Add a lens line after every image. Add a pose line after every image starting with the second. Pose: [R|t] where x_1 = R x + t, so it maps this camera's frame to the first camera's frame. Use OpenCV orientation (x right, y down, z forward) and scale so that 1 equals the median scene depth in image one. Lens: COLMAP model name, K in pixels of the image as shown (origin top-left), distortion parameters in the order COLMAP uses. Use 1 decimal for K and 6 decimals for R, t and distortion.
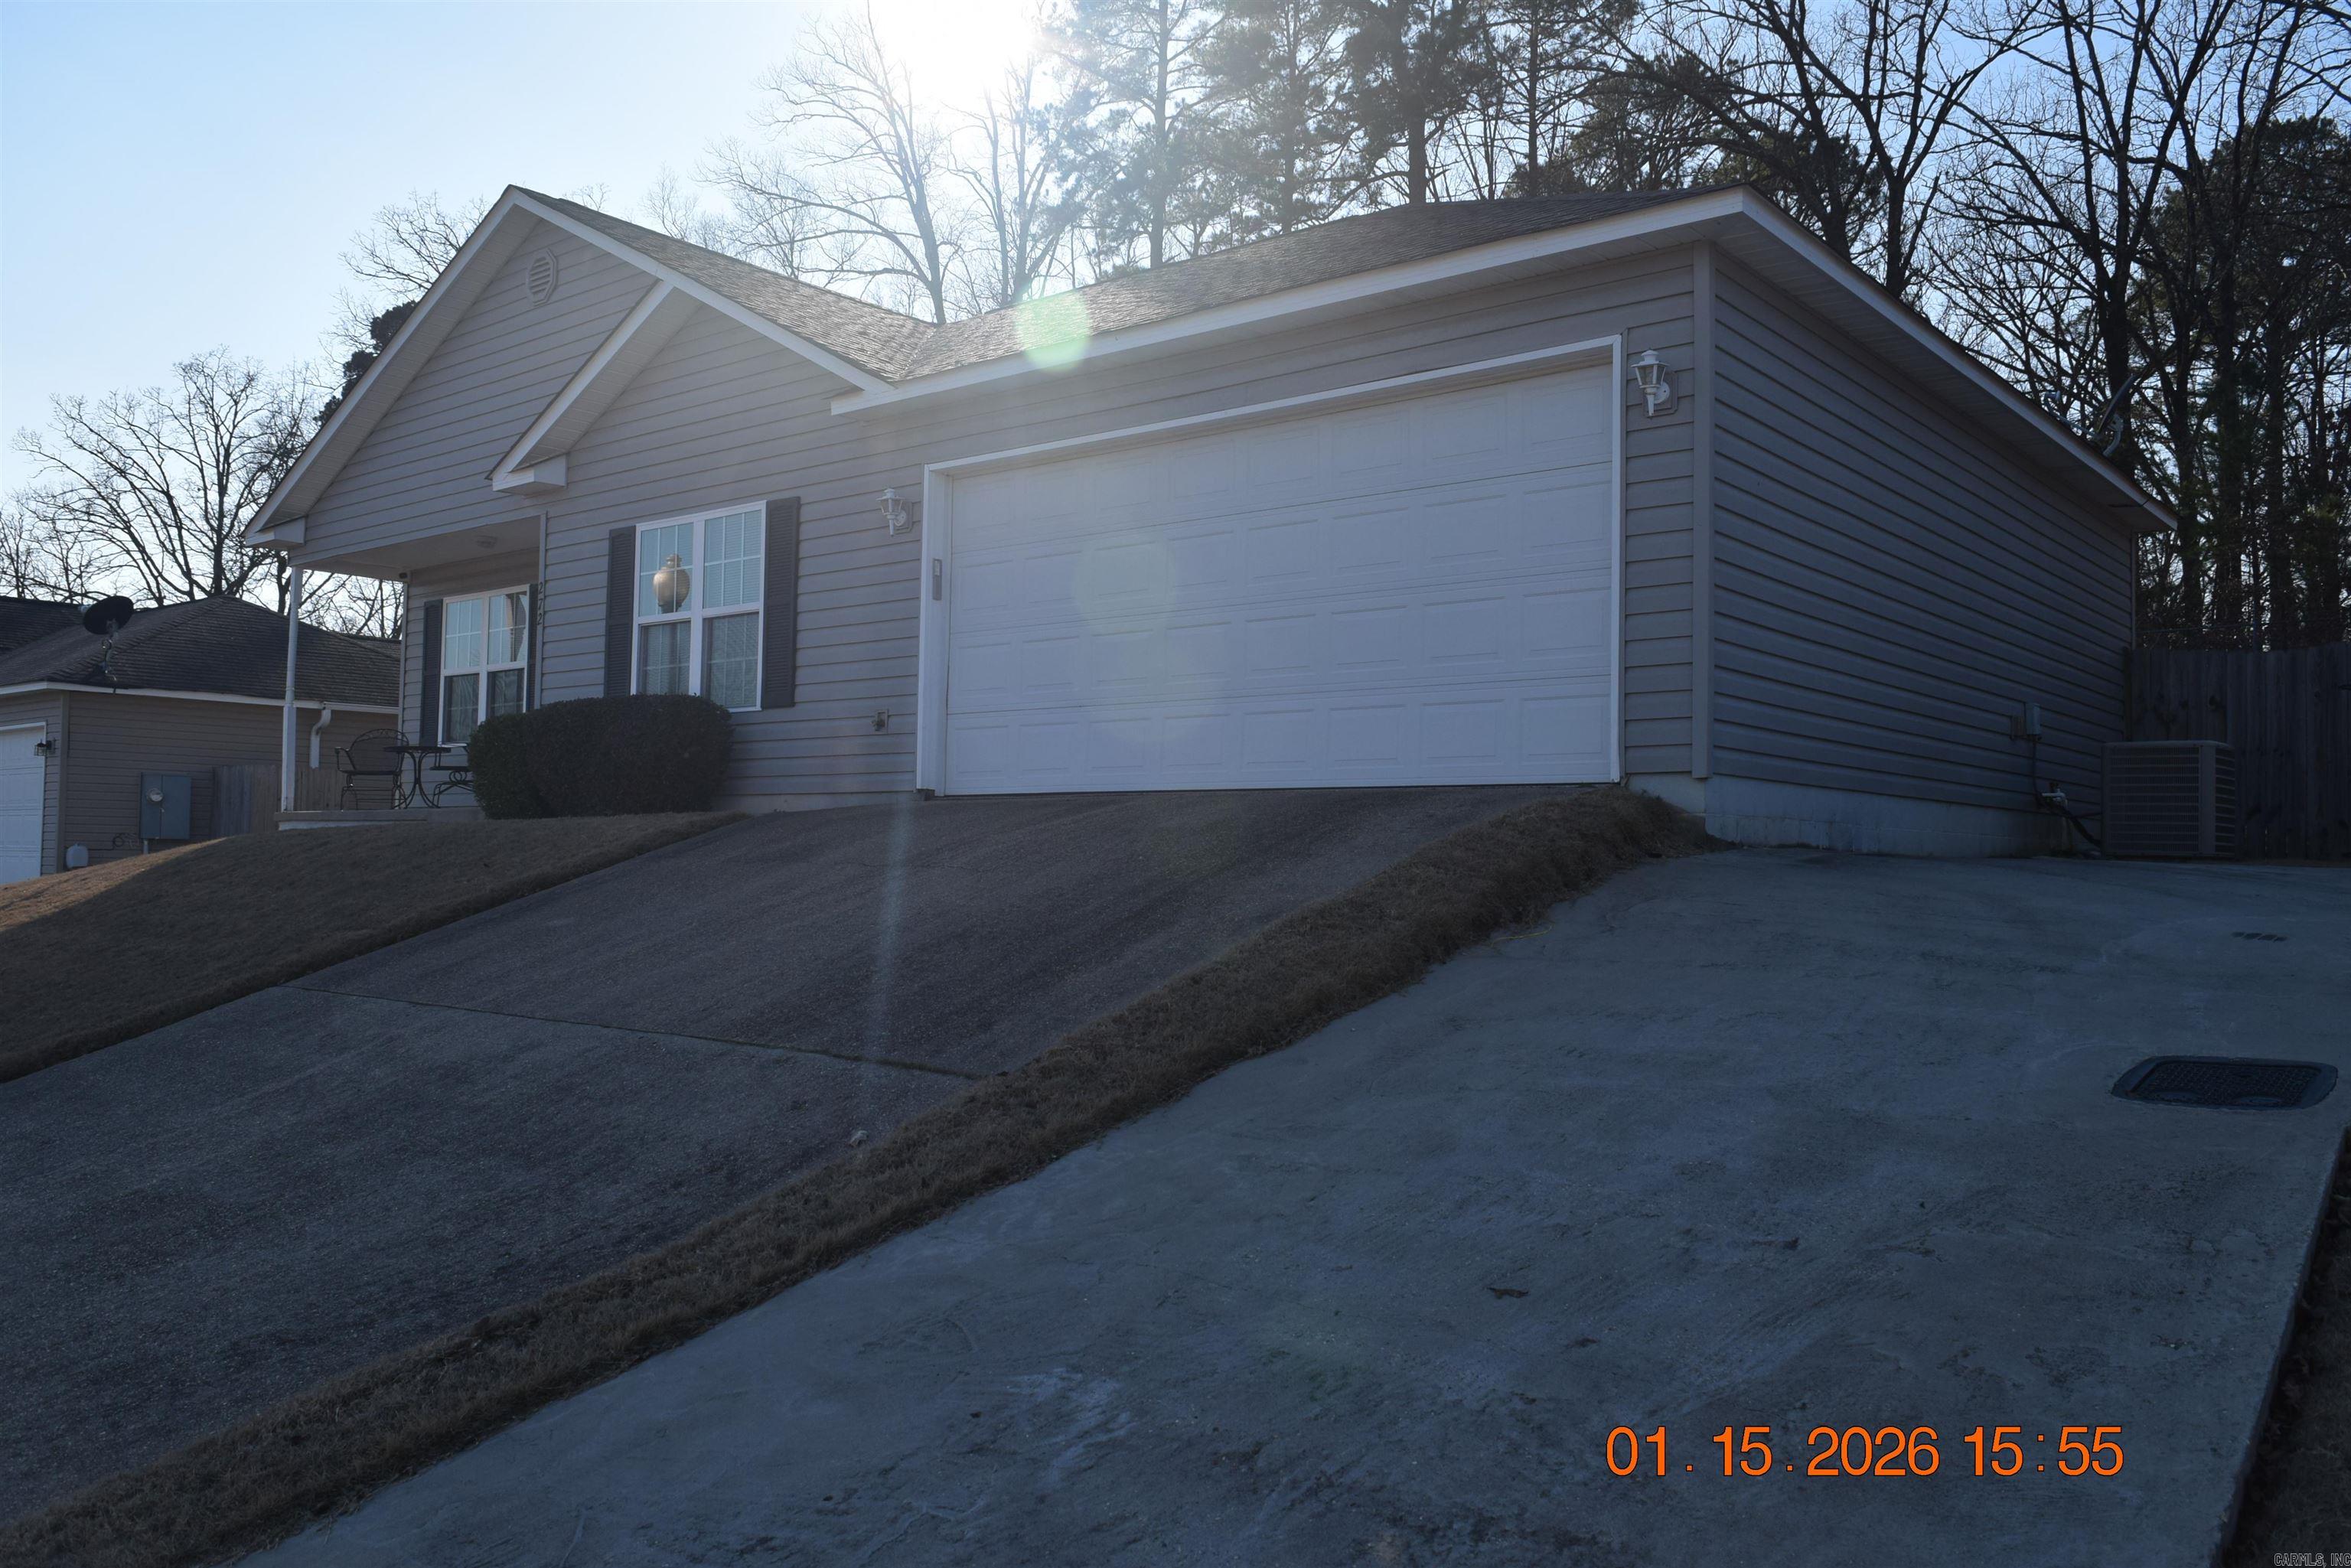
lens RADIAL K [[1809.5, 0, 1175.5], [0, 1809.5, 786.0], [0, 0, 1]] dist [-0.014205, -0.002863]
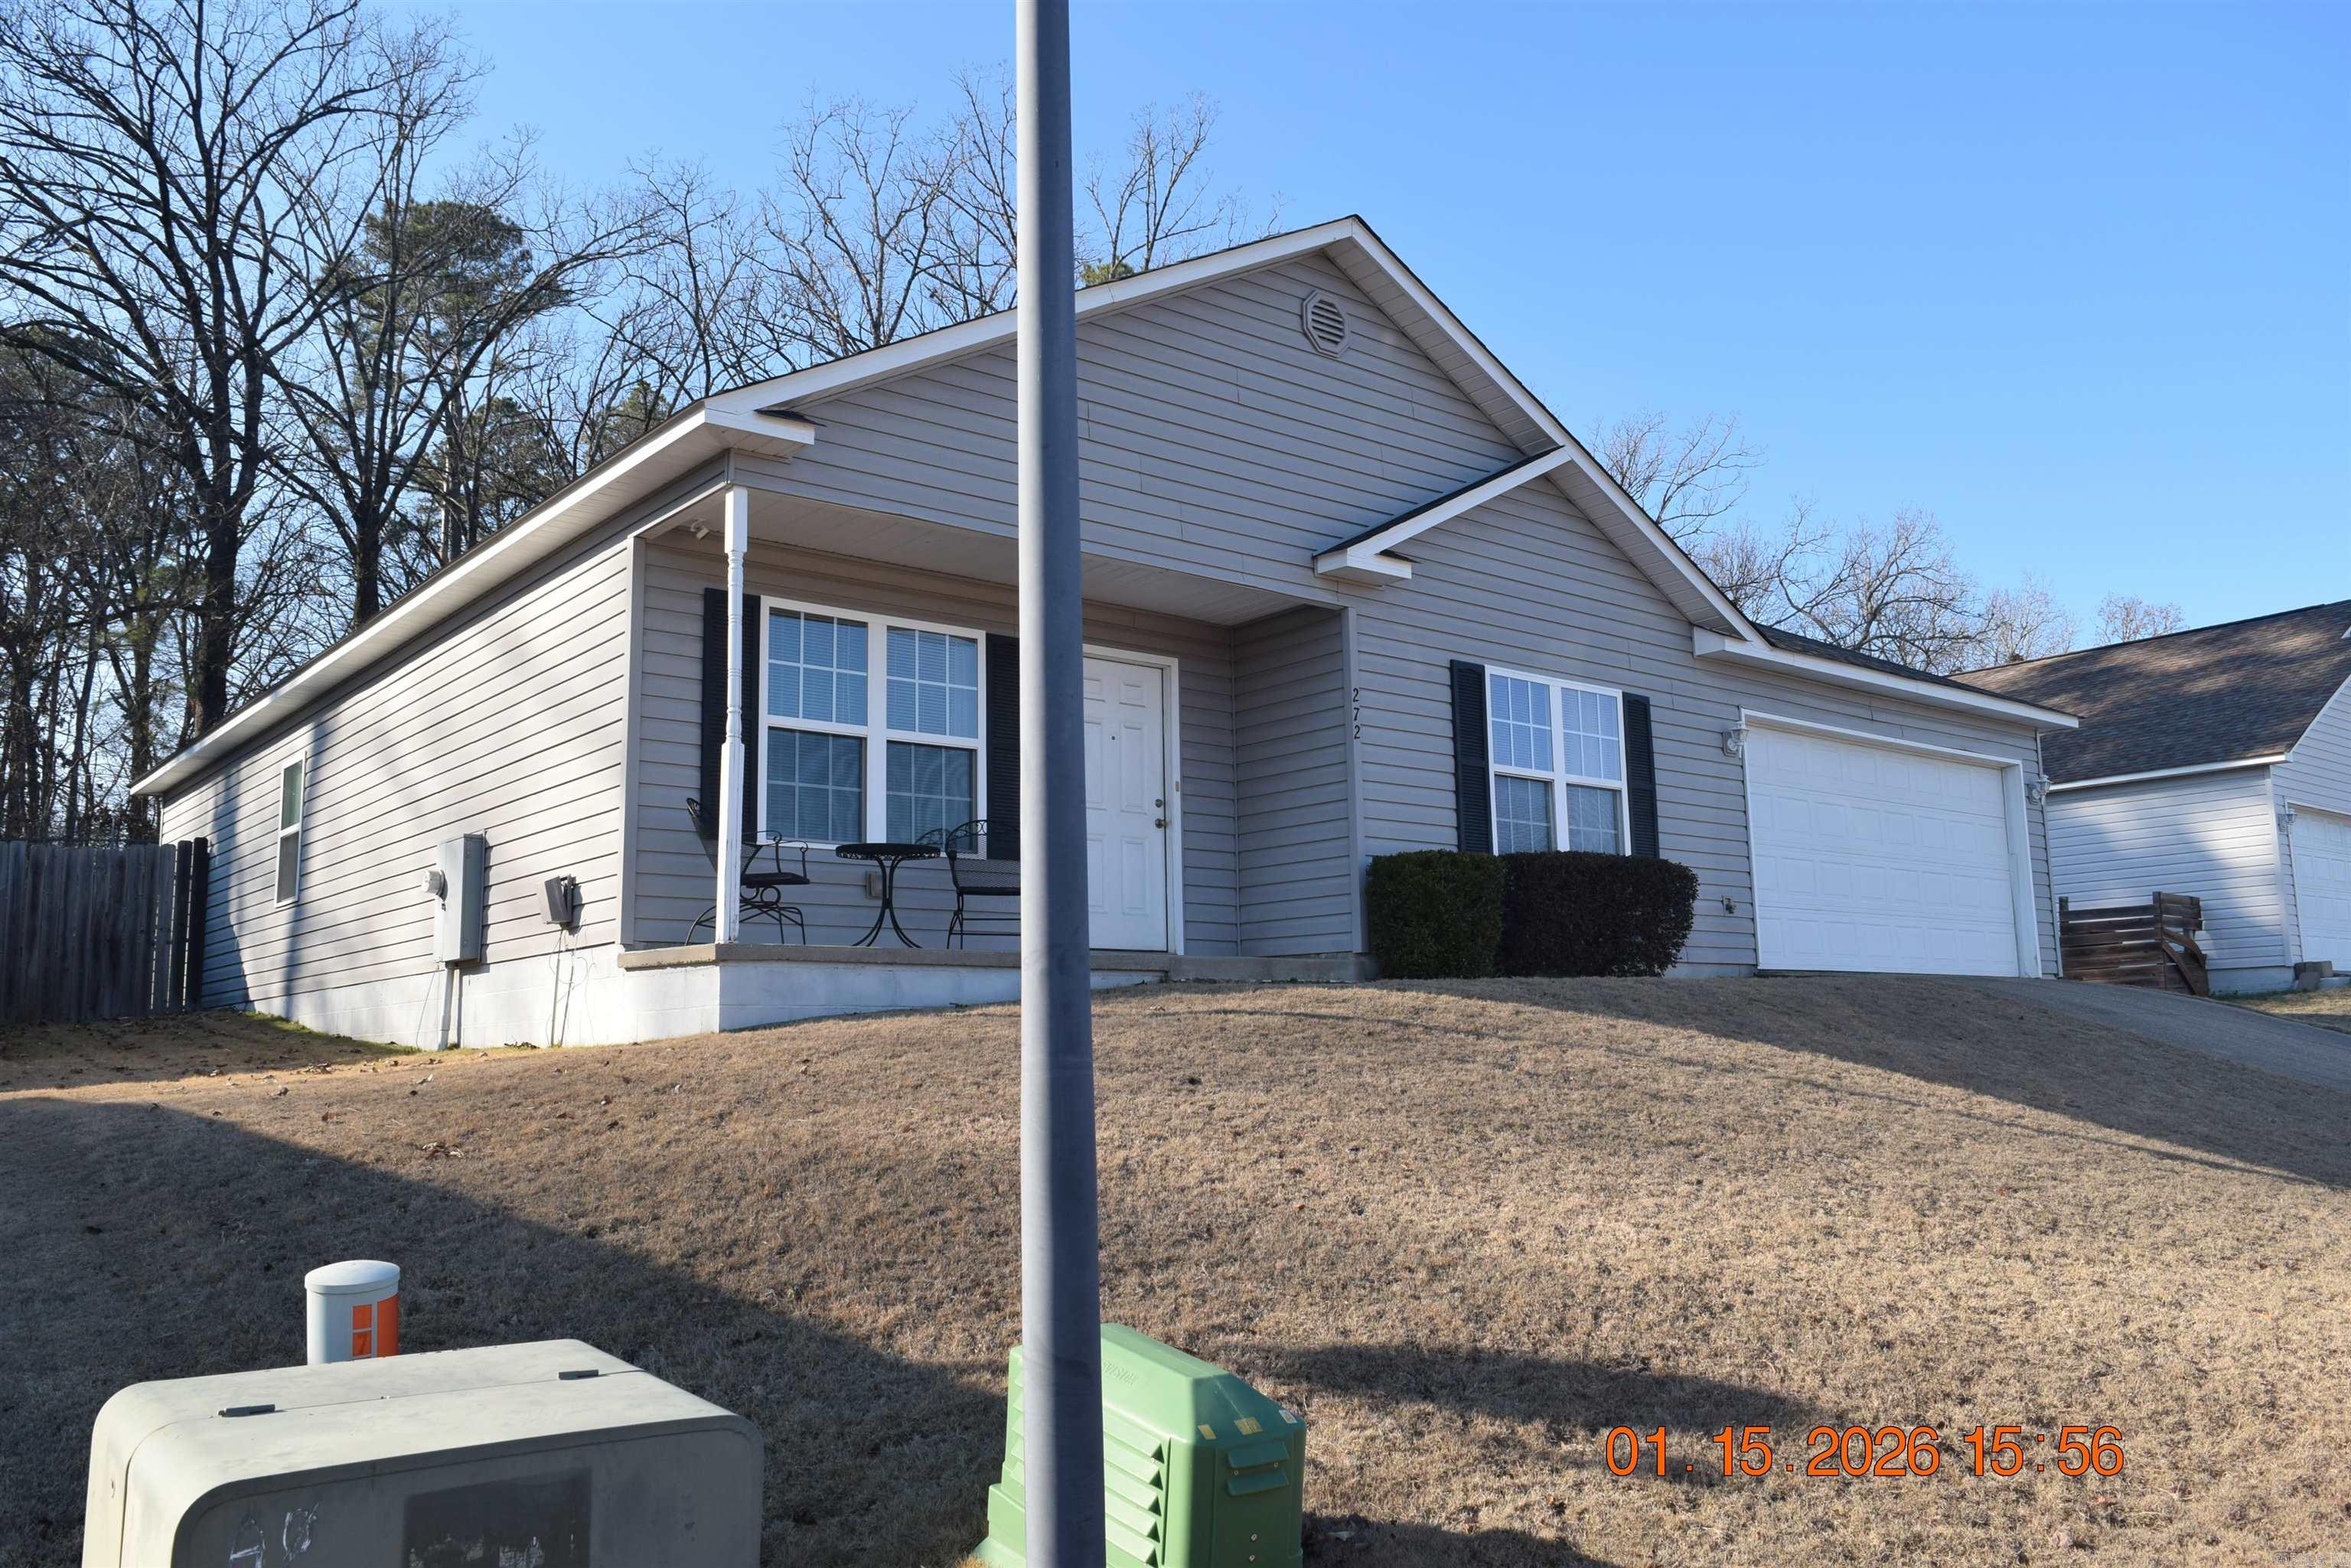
lens RADIAL K [[1809.5, 0, 1173.7], [0, 1809.5, 781.2], [0, 0, 1]] dist [-0.014205, -0.002863]
pose [[0.213426, 0.143203, 0.966407, -1.283307], [-0.014338, 0.989551, -0.143466, 0.054556], [-0.976854, 0.016763, 0.213250, 0.995530]]
